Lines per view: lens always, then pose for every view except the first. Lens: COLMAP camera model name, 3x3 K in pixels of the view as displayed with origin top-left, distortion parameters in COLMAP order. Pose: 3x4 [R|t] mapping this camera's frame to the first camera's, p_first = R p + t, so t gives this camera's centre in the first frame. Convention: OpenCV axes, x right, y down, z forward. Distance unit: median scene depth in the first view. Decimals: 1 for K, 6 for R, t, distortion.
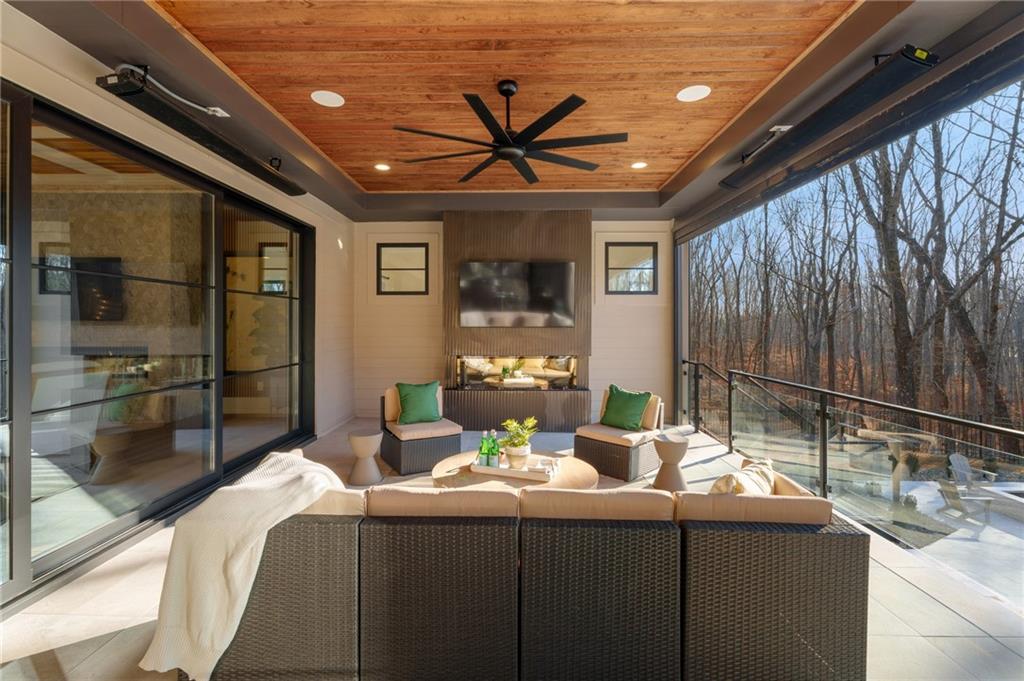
lens RADIAL K [[463.5, 0, 511.5], [0, 463.5, 326.1], [0, 0, 1]] dist [0.000839, 0.000043]
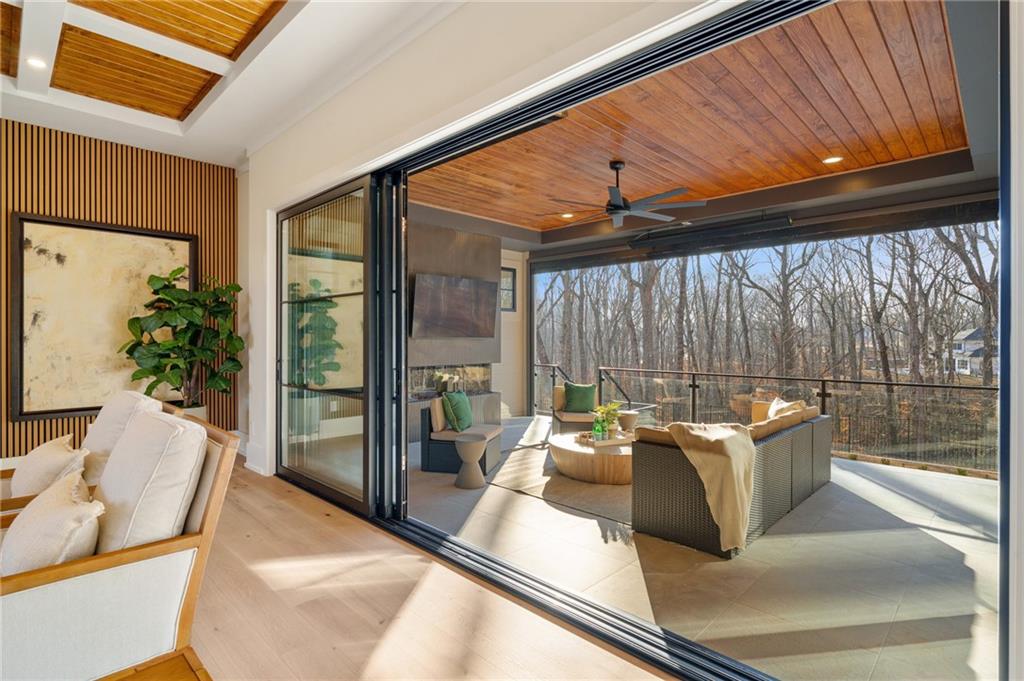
lens RADIAL K [[502.6, 0, 512.0], [0, 502.6, 340.5], [0, 0, 1]] dist [-0.000745, -0.000070]
pose [[0.690667, -0.003257, 0.723165, -0.737827], [0.001781, 0.999994, 0.002803, 0.004641], [-0.723170, -0.000648, 0.690669, 0.104365]]
